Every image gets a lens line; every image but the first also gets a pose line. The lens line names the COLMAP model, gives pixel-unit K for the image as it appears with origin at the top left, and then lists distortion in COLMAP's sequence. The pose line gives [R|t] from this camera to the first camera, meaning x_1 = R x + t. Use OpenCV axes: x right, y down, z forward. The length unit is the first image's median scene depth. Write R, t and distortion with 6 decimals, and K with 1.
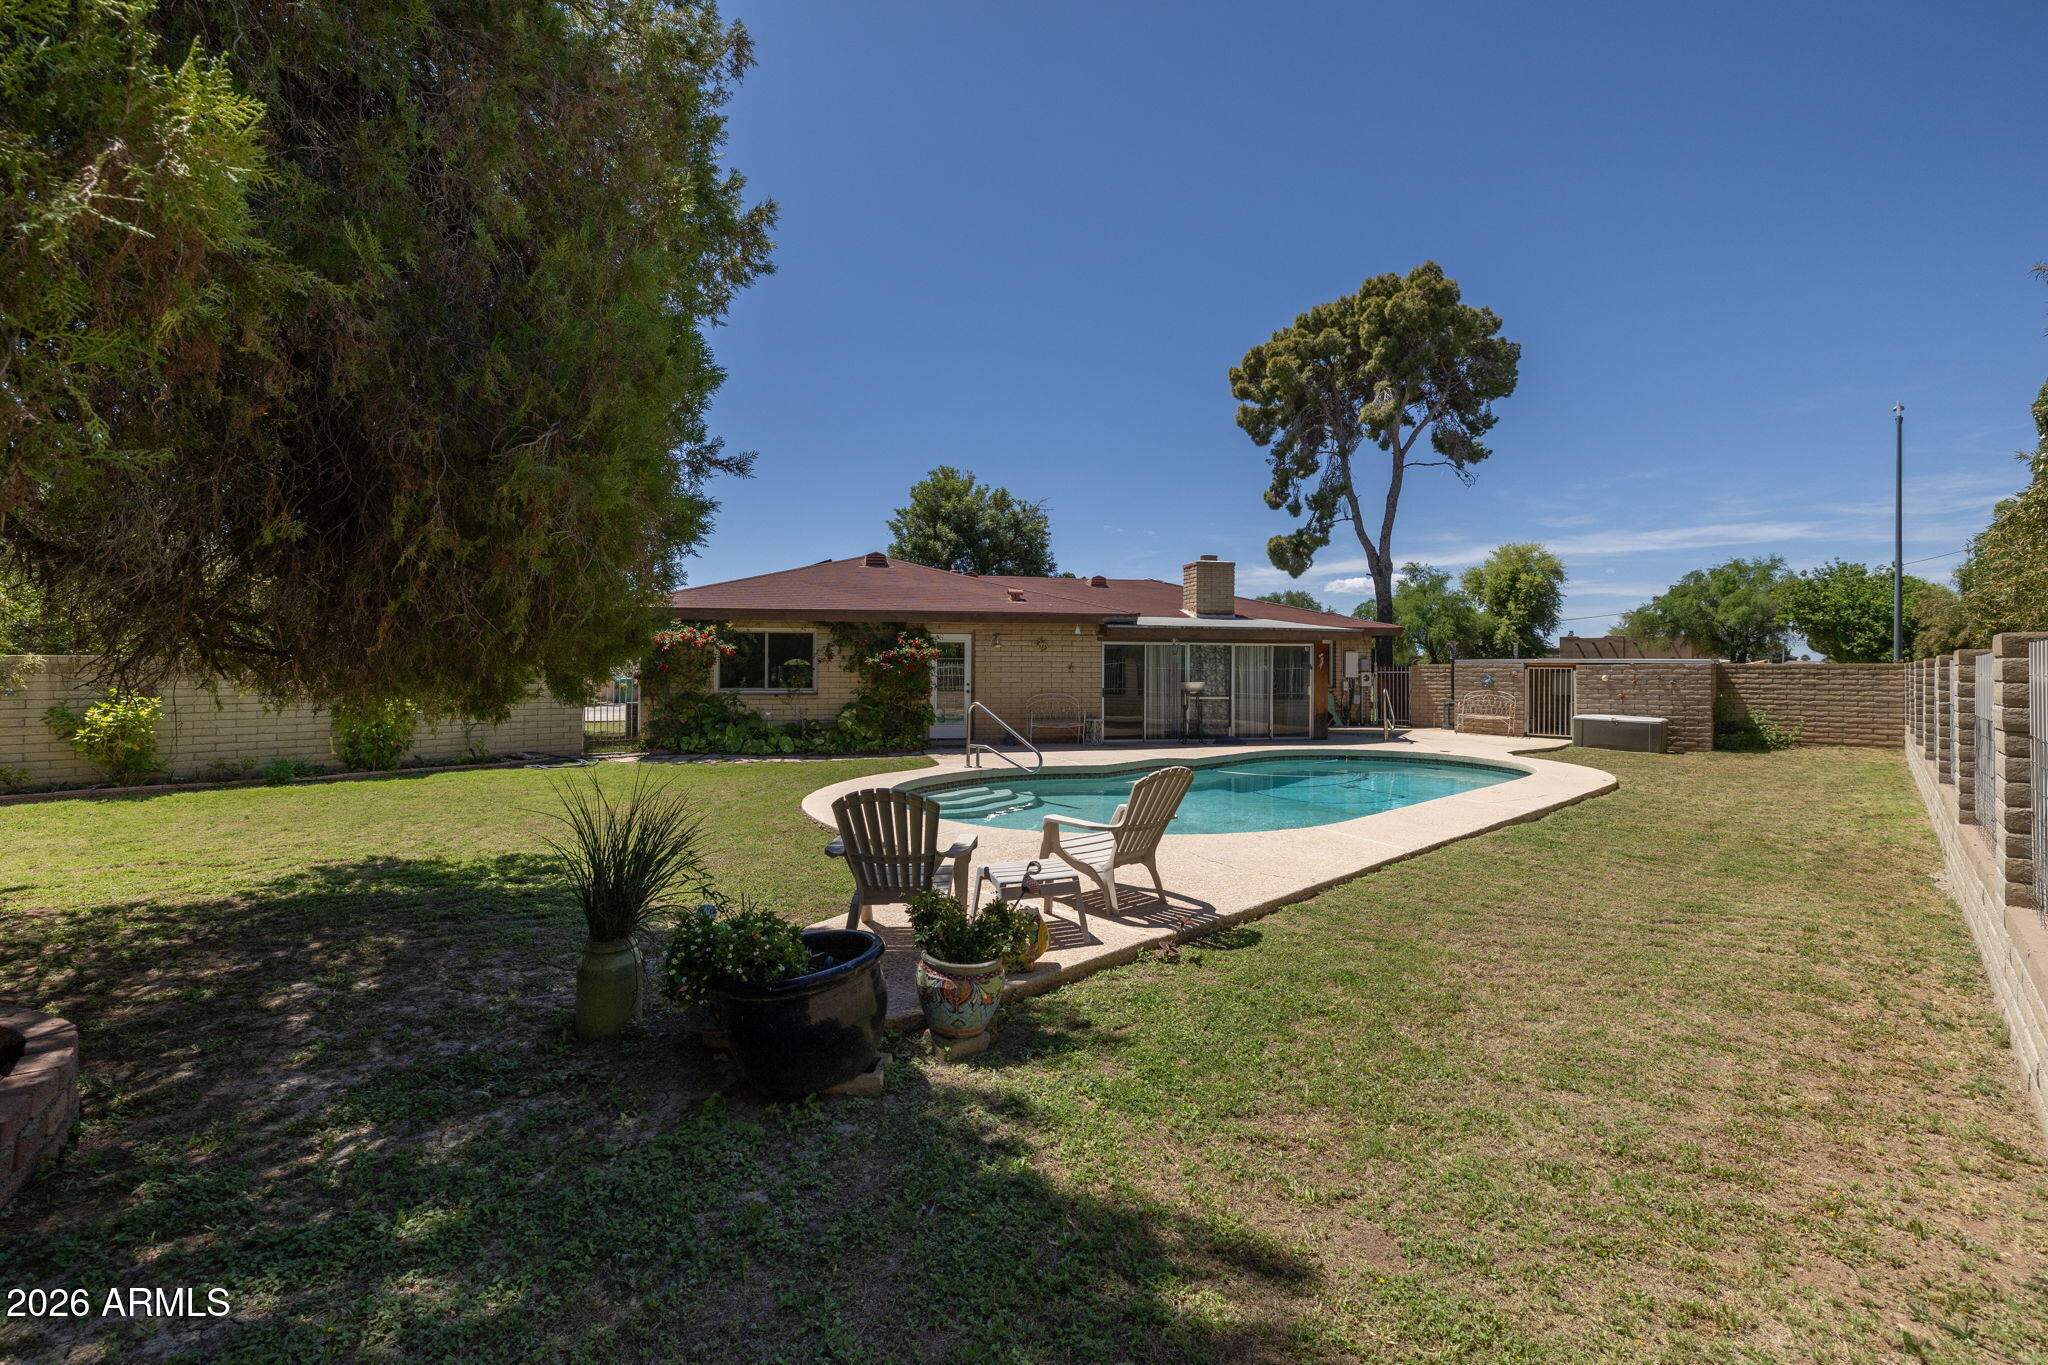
lens RADIAL K [[875.5, 0, 1024.0], [0, 875.5, 682.5], [0, 0, 1]] dist [0.000654, -0.000047]
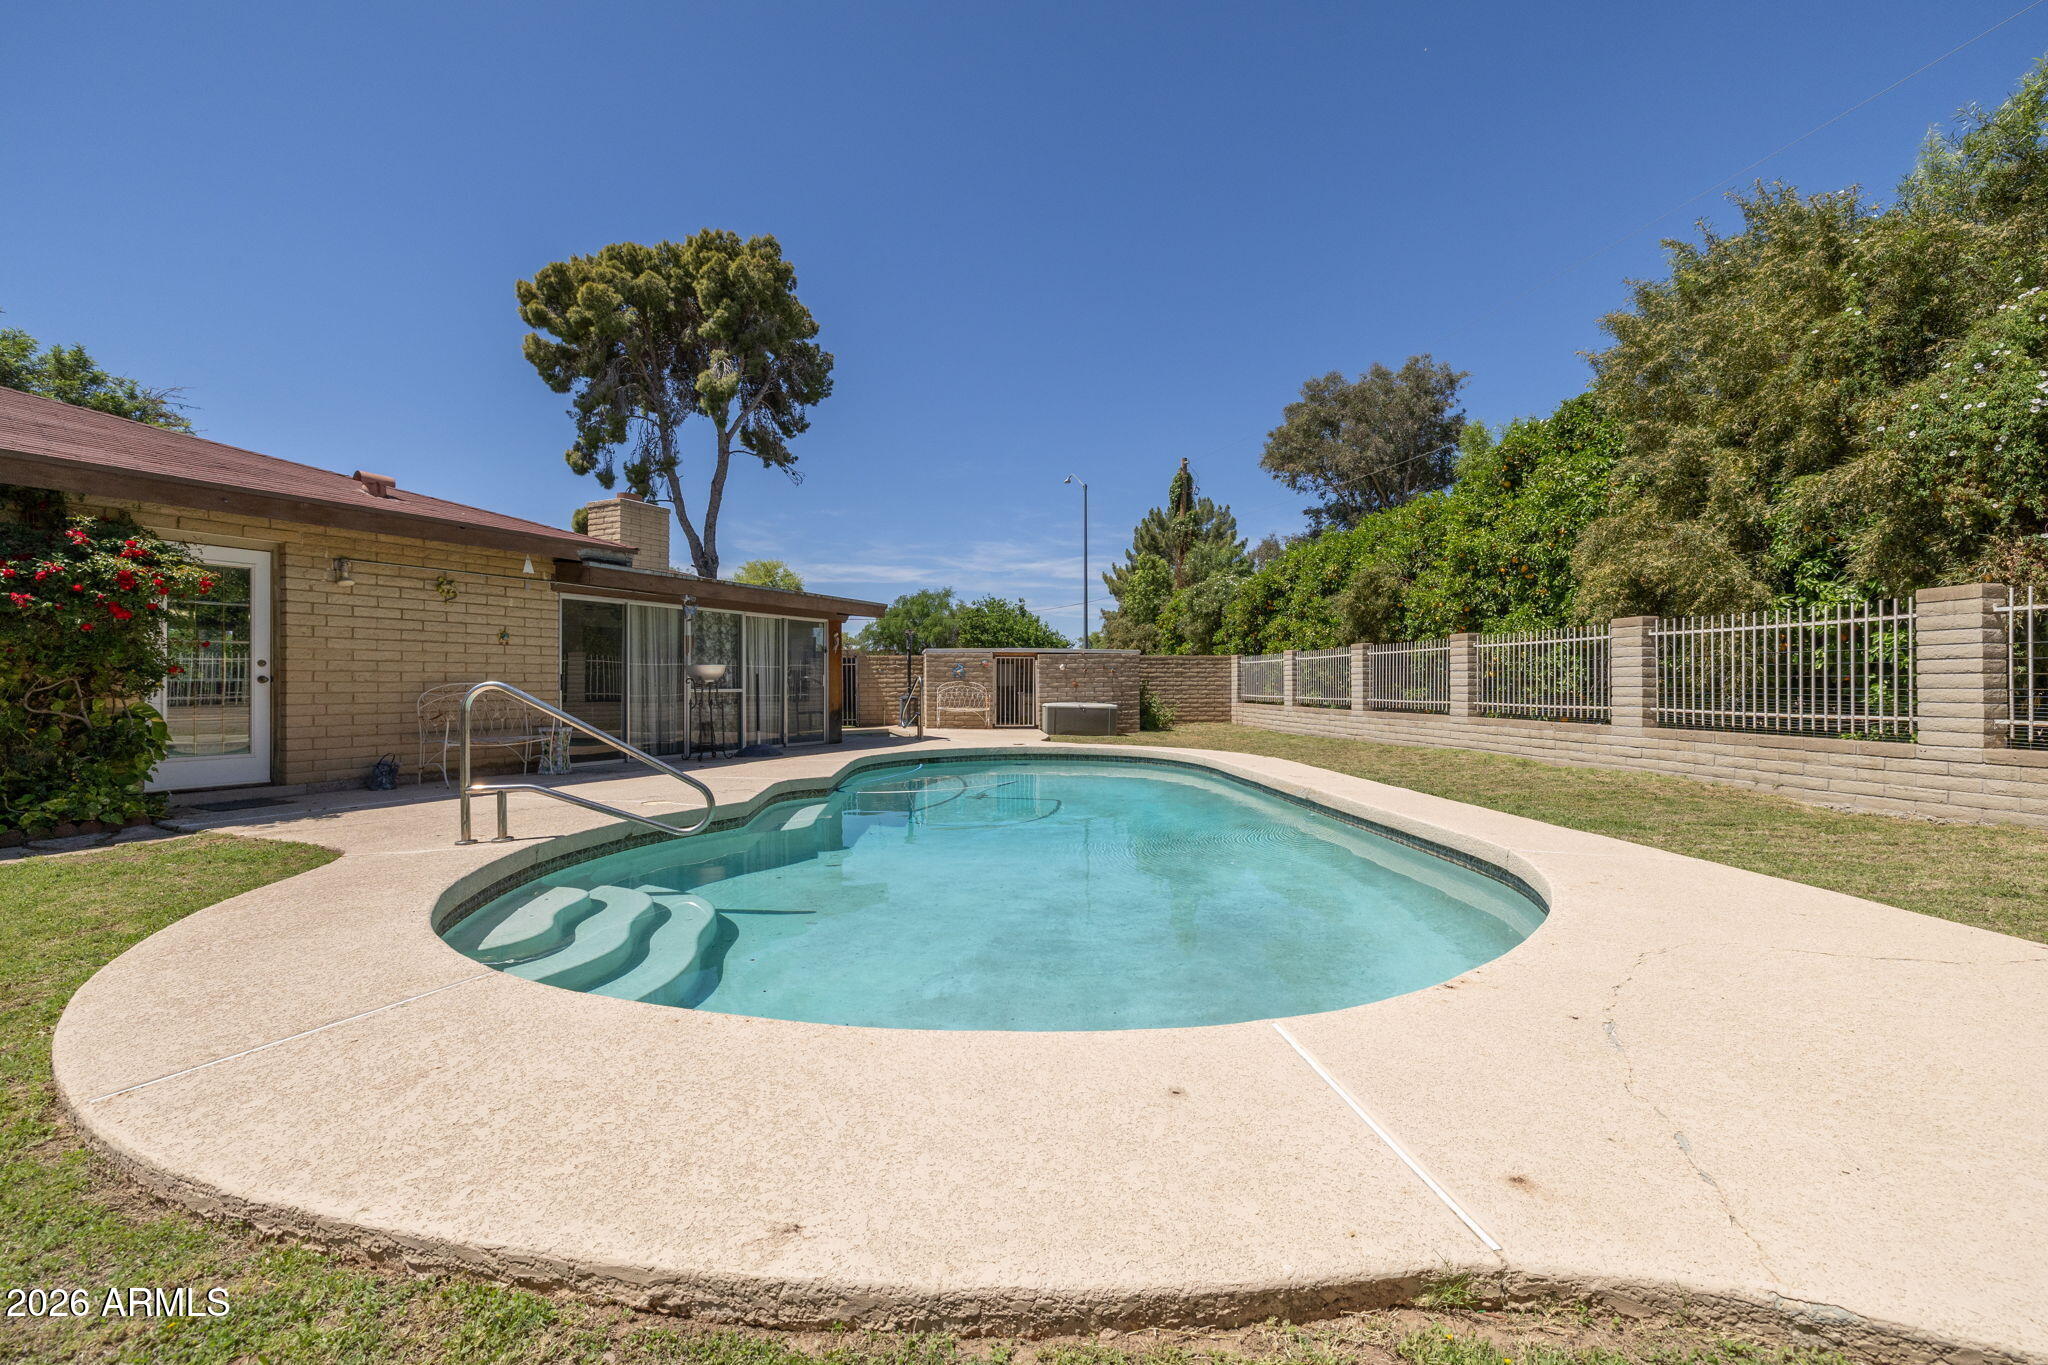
lens RADIAL K [[865.6, 0, 1024.0], [0, 865.6, 682.5], [0, 0, 1]] dist [0.007993, 0.000603]
pose [[0.639665, -0.005099, 0.768637, -0.068716], [0.020836, 0.999726, -0.010707, 0.010871], [-0.768372, 0.022864, 0.639595, 0.182169]]
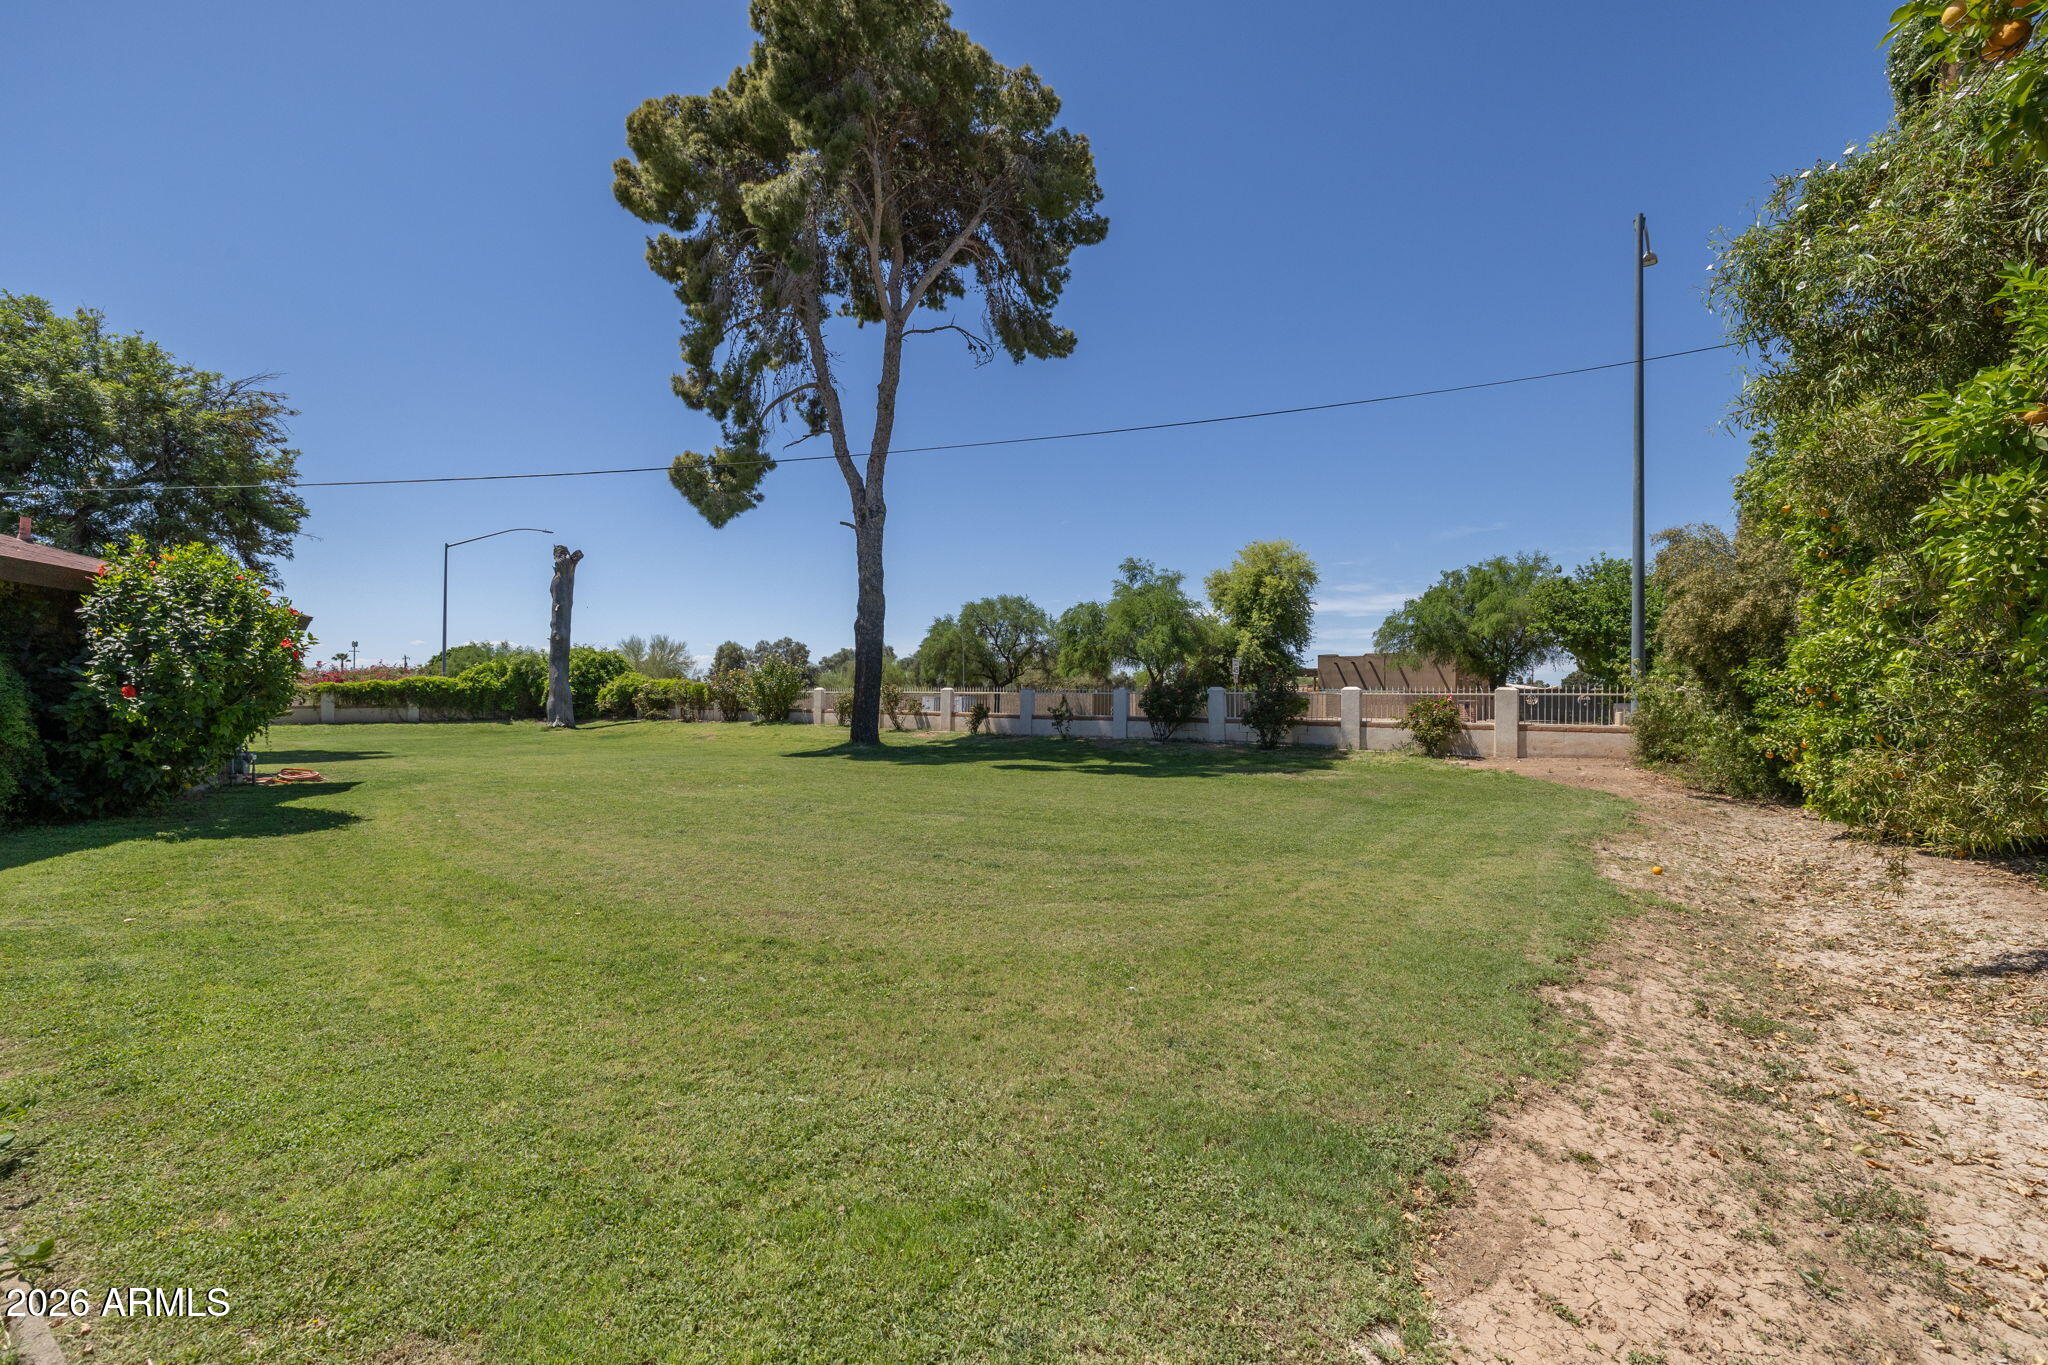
lens RADIAL K [[875.5, 0, 1024.0], [0, 875.5, 682.5], [0, 0, 1]] dist [0.000654, -0.000047]
pose [[0.990817, 0.005527, 0.135097, 0.431003], [-0.001314, 0.999511, -0.031253, 0.001360], [-0.135204, 0.030788, 0.990339, 0.411113]]
